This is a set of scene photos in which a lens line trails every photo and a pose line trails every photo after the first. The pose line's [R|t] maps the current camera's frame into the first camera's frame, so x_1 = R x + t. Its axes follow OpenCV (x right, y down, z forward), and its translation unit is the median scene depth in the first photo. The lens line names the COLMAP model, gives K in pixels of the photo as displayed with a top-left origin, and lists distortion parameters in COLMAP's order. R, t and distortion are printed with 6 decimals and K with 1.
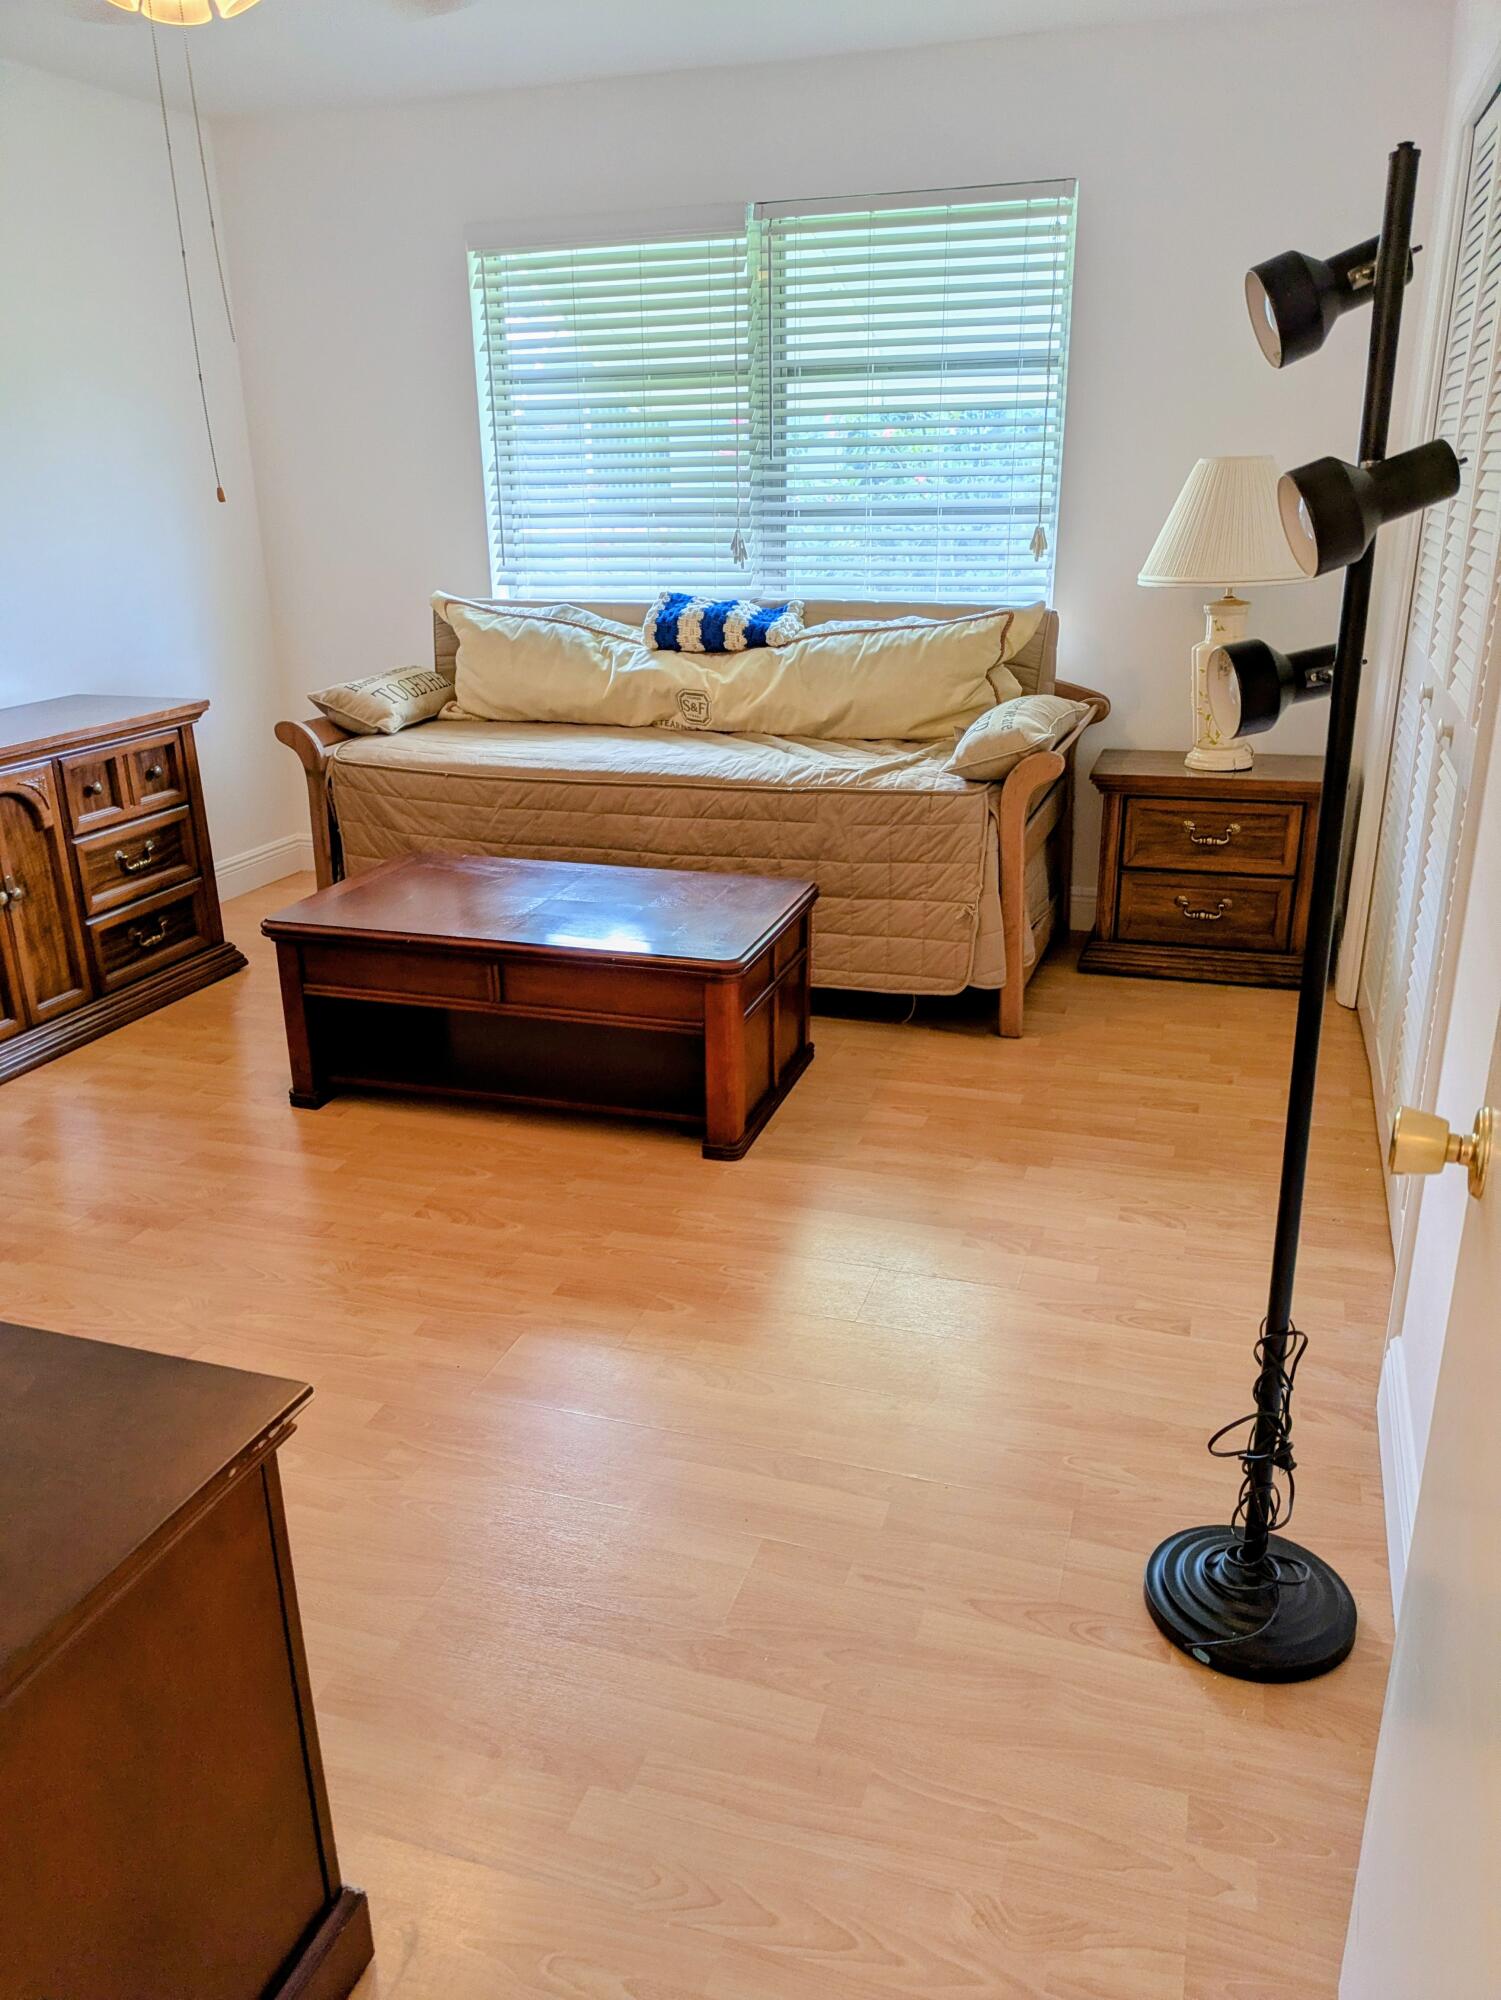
lens RADIAL K [[1607.9, 0, 750.6], [0, 1607.9, 1023.8], [0, 0, 1]] dist [0.058954, -0.067766]
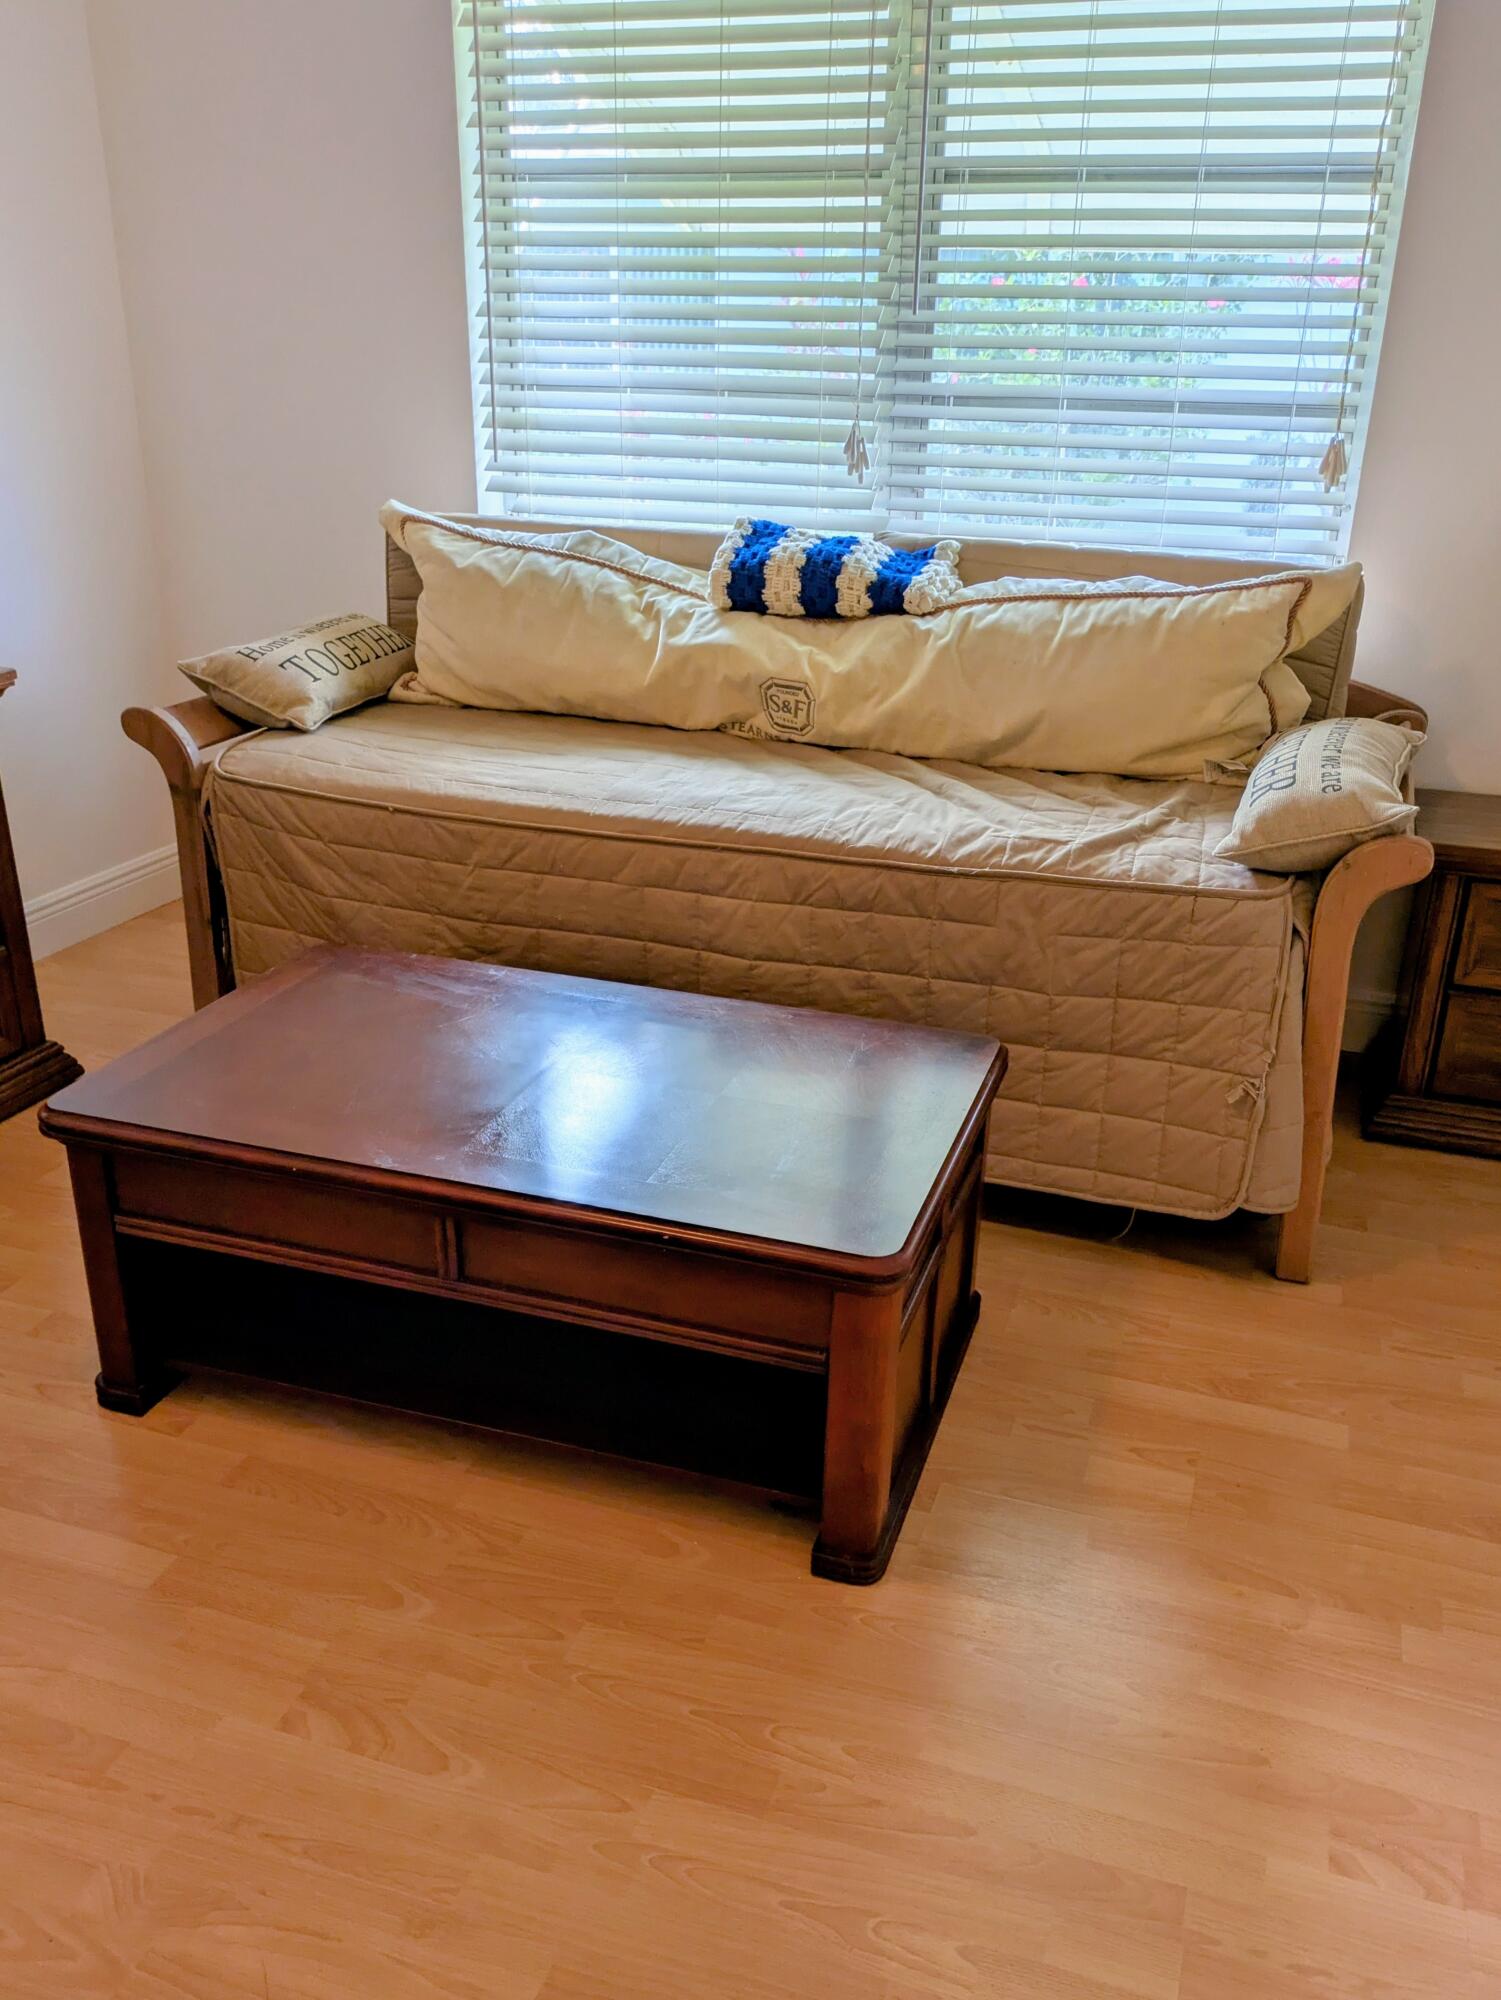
lens RADIAL K [[1627.6, 0, 780.1], [0, 1627.6, 1001.1], [0, 0, 1]] dist [0.055496, -0.074642]
pose [[0.999276, 0.033304, 0.018406, -0.046174], [-0.034299, 0.997804, 0.056667, -0.117648], [-0.016478, -0.057258, 0.998223, 0.353017]]
